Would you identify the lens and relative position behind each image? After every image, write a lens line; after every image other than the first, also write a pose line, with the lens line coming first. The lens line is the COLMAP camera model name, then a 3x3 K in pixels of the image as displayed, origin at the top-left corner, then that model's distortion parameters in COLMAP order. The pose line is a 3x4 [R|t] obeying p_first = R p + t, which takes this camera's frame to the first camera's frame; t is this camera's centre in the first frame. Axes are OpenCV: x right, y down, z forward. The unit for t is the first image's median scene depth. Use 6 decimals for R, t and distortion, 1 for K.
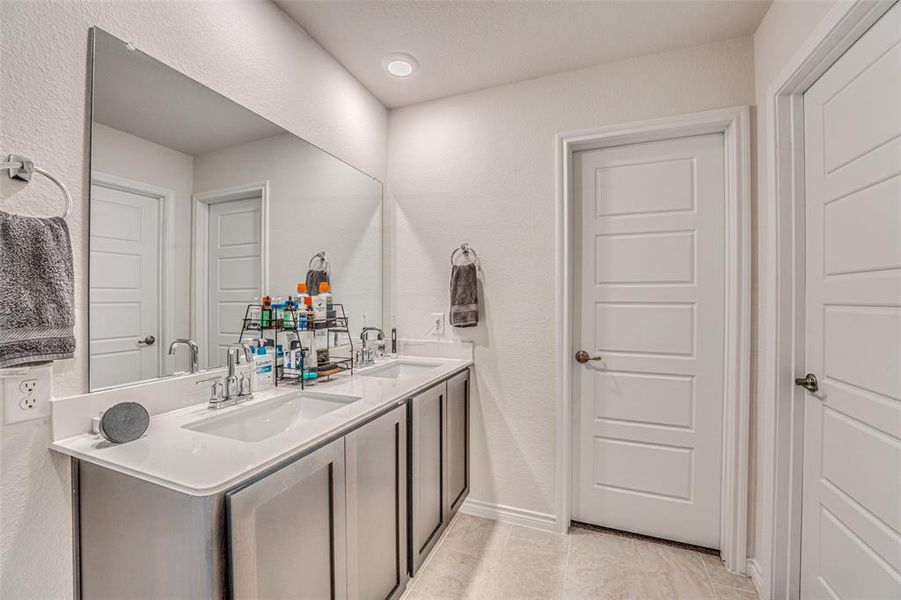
lens RADIAL K [[371.4, 0, 453.0], [0, 371.4, 300.2], [0, 0, 1]] dist [-0.033648, 0.005149]
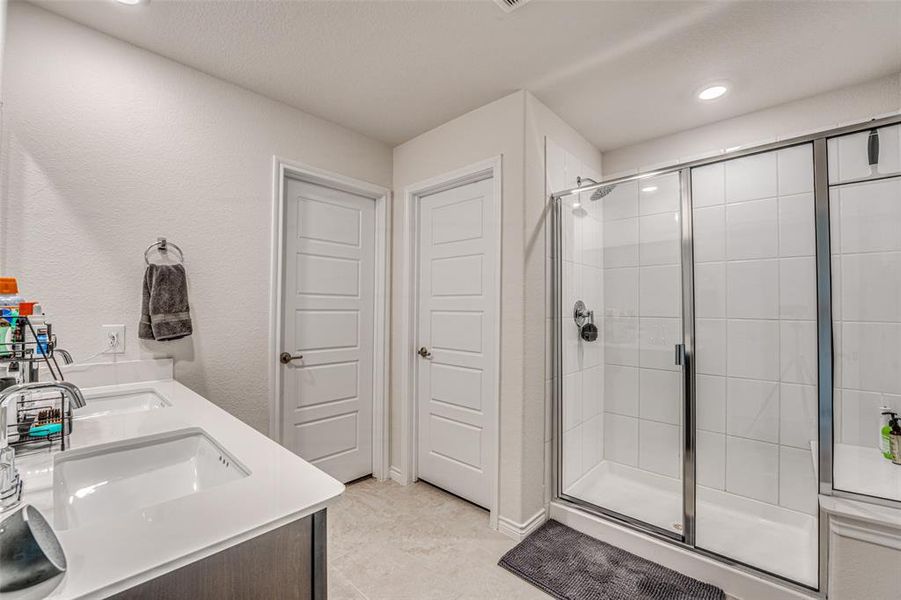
lens RADIAL K [[371.4, 0, 453.0], [0, 371.4, 300.2], [0, 0, 1]] dist [-0.033648, 0.005149]
pose [[0.348587, 0.021046, 0.937040, -0.548331], [-0.005315, 0.999776, -0.020478, -0.003367], [-0.937261, 0.002158, 0.348621, 0.125582]]
